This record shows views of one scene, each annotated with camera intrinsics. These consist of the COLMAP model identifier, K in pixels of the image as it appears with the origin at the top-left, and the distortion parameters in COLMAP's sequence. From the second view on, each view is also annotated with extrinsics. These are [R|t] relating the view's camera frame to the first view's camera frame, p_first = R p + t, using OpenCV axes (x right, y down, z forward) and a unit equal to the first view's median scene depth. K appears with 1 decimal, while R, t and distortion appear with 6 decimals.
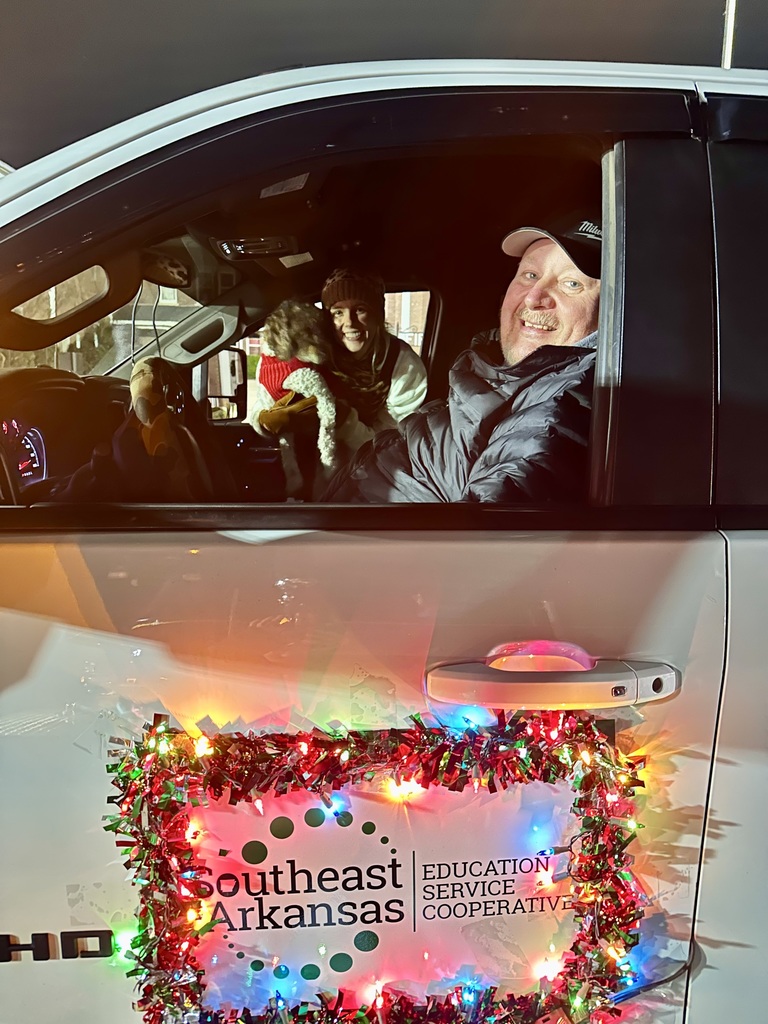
lens RADIAL K [[718.7, 0, 384.0], [0, 718.7, 512.0], [0, 0, 1]] dist [-0.001101, -0.001245]
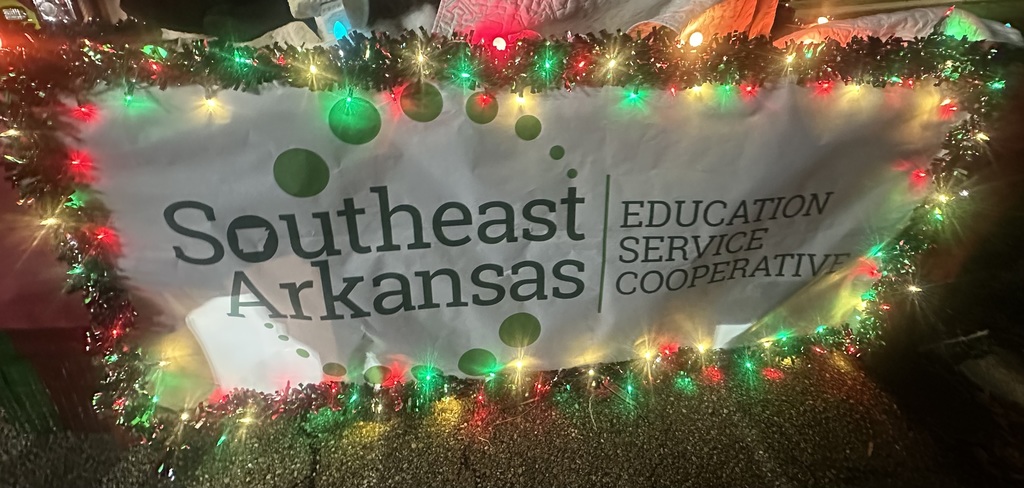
lens RADIAL K [[383.8, 0, 491.9], [0, 383.8, 244.7], [0, 0, 1]] dist [0.000247, -0.000015]
pose [[0.997551, 0.037307, 0.059168, -0.065120], [-0.069747, 0.594564, 0.801017, 0.290398], [-0.005296, -0.803182, 0.595710, 0.823876]]
